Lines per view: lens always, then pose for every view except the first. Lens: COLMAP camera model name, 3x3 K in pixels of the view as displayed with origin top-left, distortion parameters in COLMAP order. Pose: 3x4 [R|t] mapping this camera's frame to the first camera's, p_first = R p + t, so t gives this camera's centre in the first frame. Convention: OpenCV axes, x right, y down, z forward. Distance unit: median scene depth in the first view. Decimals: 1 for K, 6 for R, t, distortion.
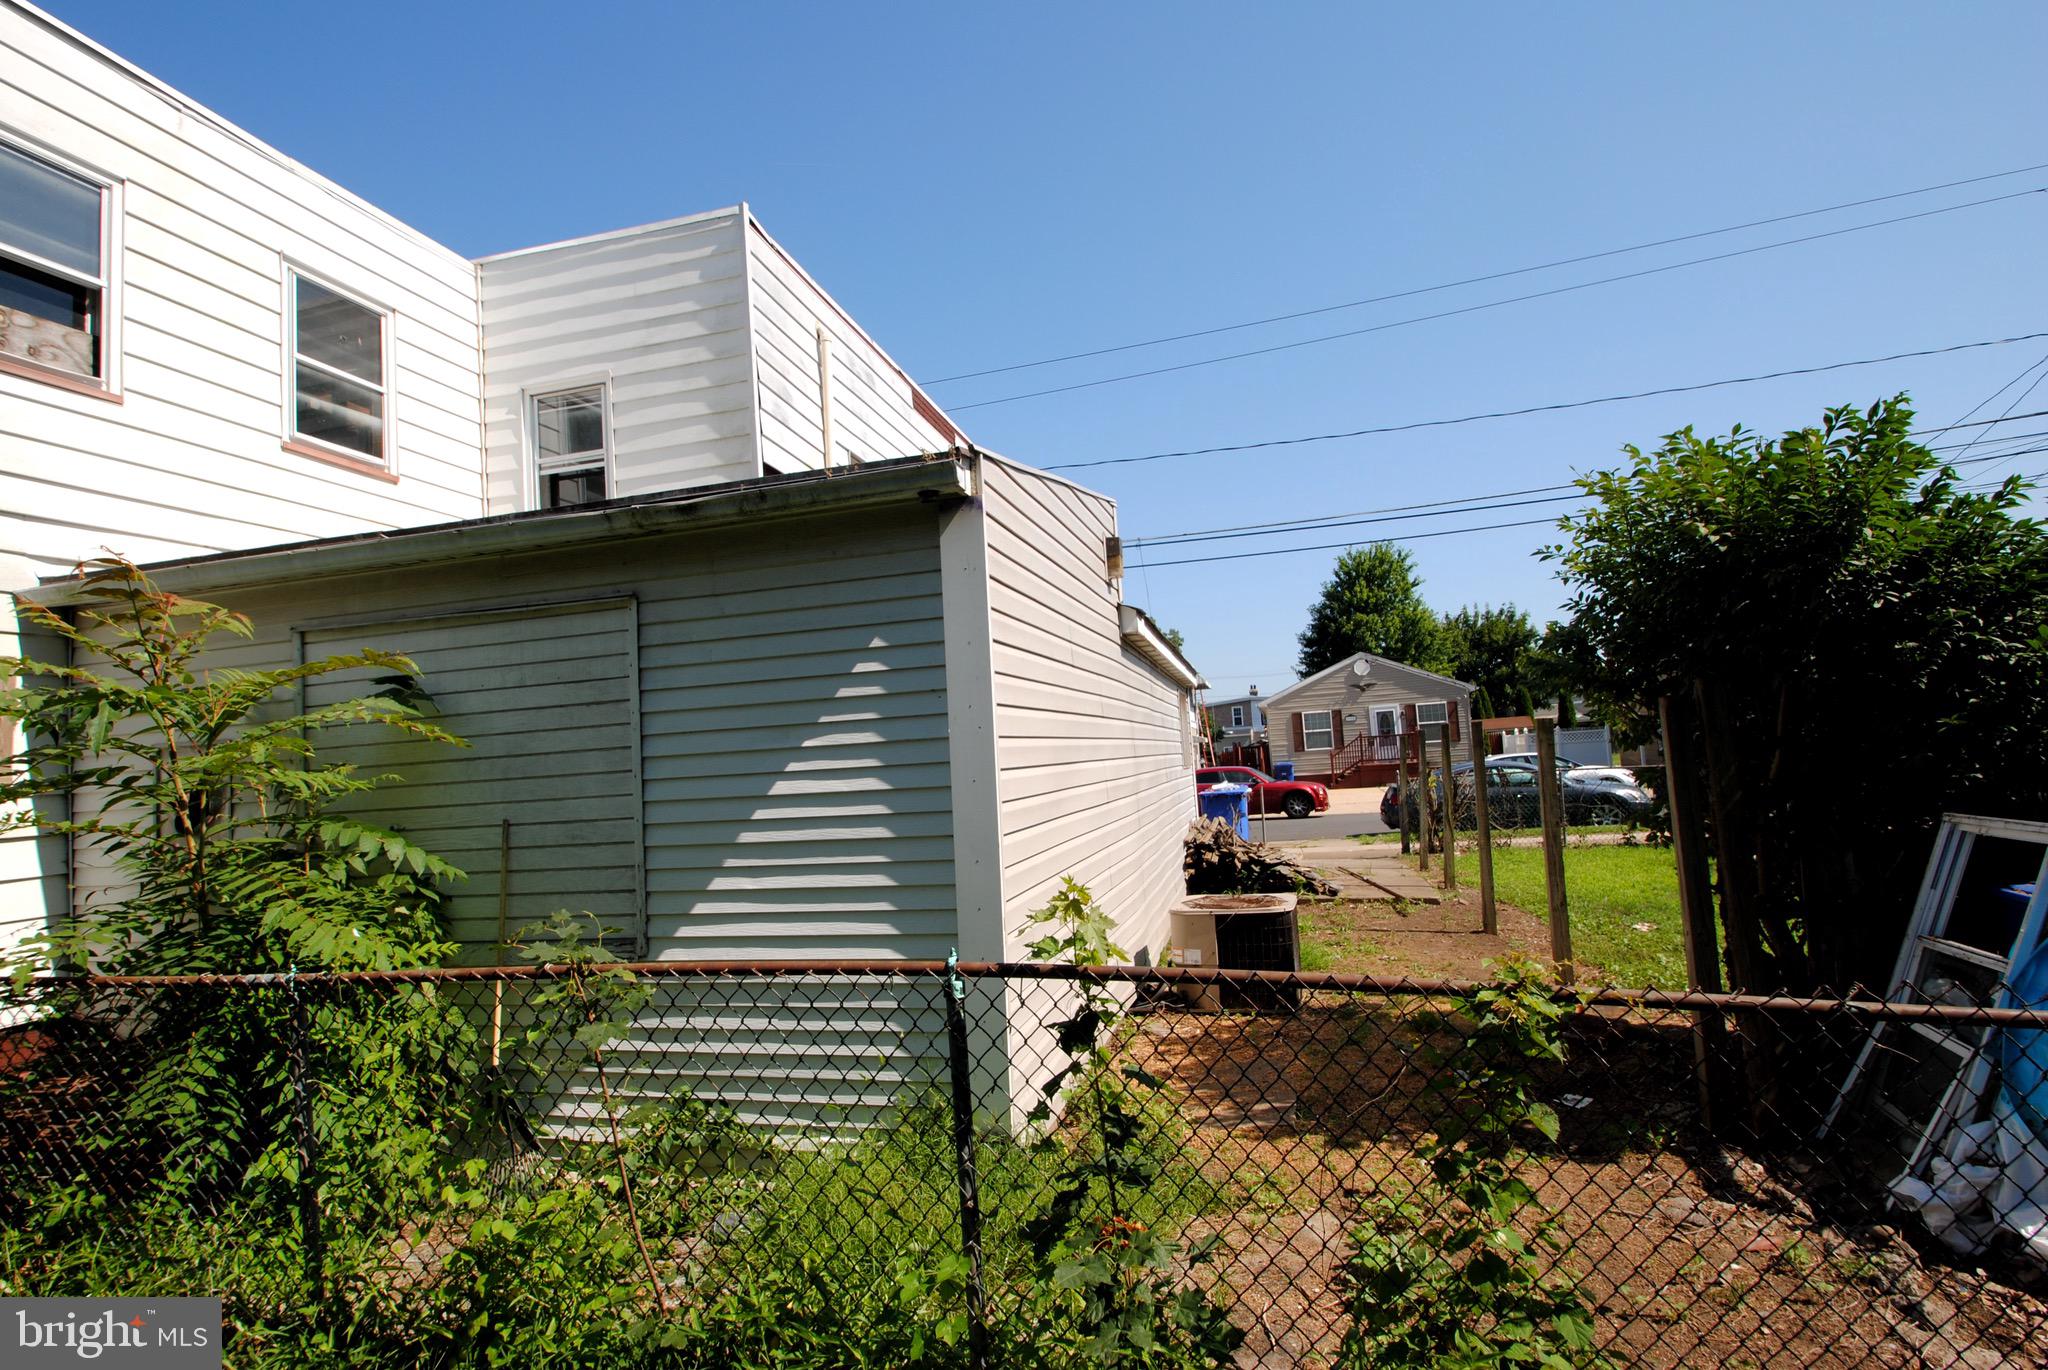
lens RADIAL K [[1047.8, 0, 1020.2], [0, 1047.8, 687.0], [0, 0, 1]] dist [-0.007746, -0.003946]
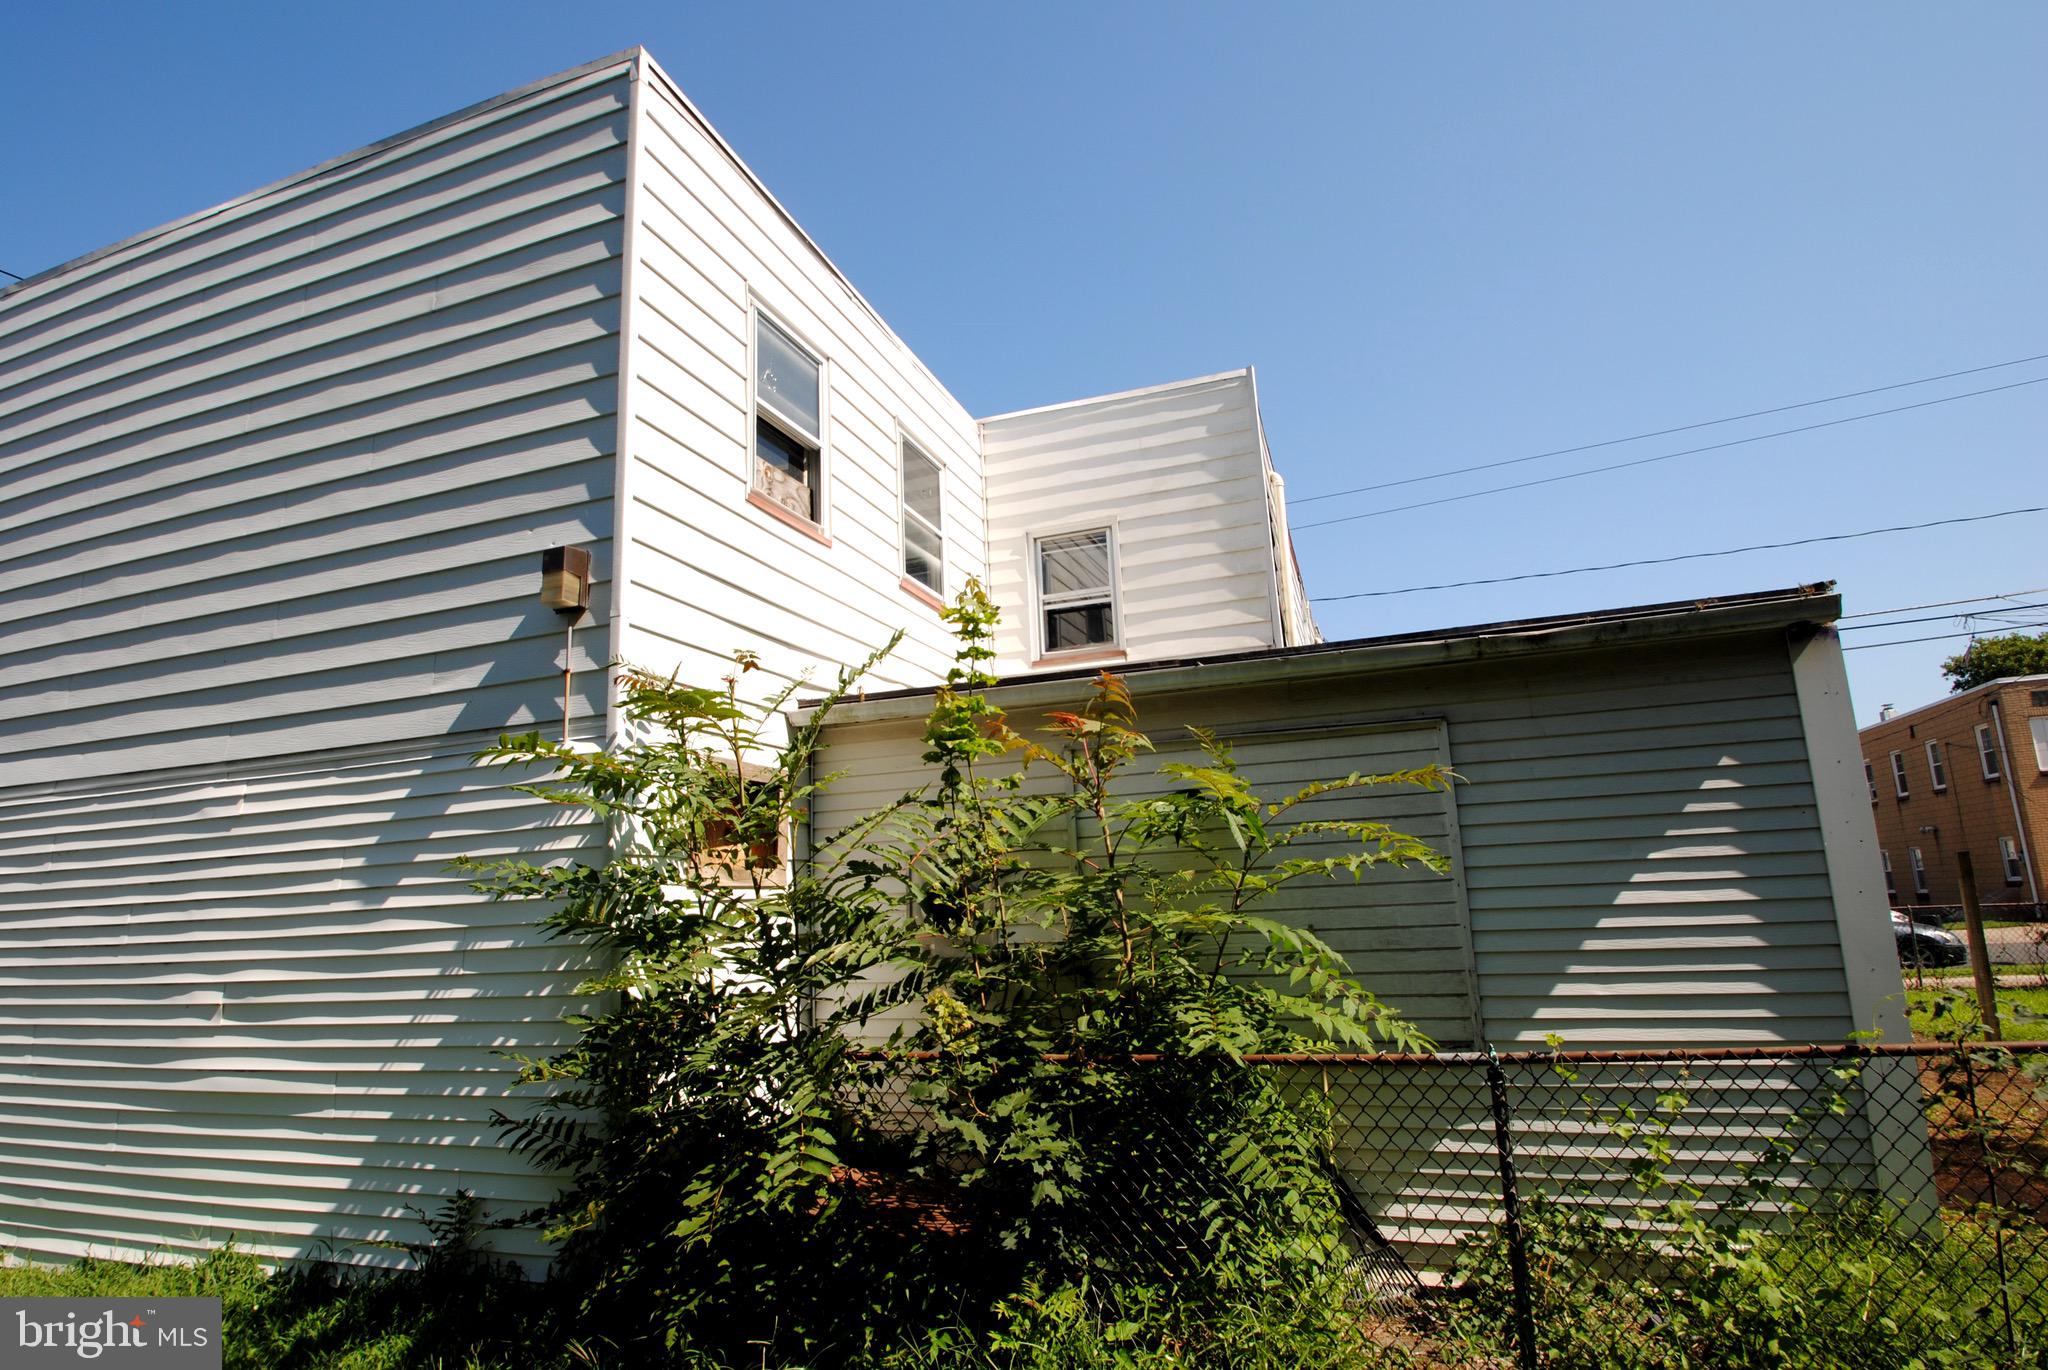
lens RADIAL K [[1047.8, 0, 1019.2], [0, 1047.8, 693.7], [0, 0, 1]] dist [-0.007746, -0.003946]
pose [[0.996867, 0.001695, -0.079079, -0.720466], [-0.011173, 0.992765, -0.119556, 0.023278], [0.078304, 0.120065, 0.989673, -0.115772]]
